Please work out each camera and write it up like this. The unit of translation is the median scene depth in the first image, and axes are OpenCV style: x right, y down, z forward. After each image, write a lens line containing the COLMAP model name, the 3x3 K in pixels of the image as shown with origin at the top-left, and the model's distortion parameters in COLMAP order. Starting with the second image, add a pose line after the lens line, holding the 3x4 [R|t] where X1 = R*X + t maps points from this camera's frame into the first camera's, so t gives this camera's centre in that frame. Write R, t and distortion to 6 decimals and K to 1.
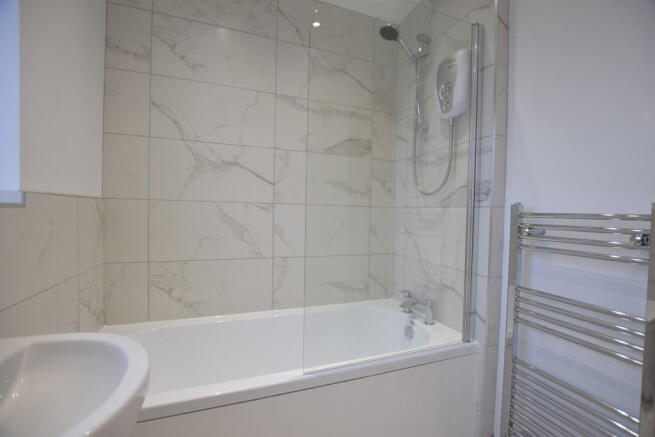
lens RADIAL K [[290.6, 0, 327.5], [0, 290.6, 218.5], [0, 0, 1]] dist [-0.024228, 0.000563]
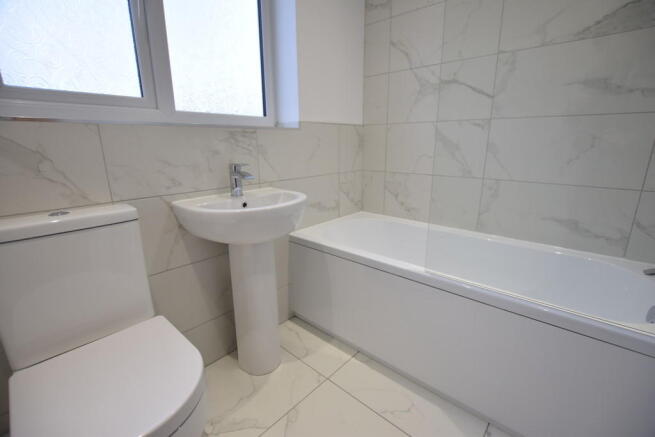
lens RADIAL K [[290.6, 0, 327.5], [0, 290.6, 218.5], [0, 0, 1]] dist [-0.024228, 0.000563]
pose [[0.453925, 0.200243, -0.868248, 0.466592], [-0.002903, 0.974748, 0.223287, 0.057092], [0.891035, -0.098835, 0.443044, 0.118687]]
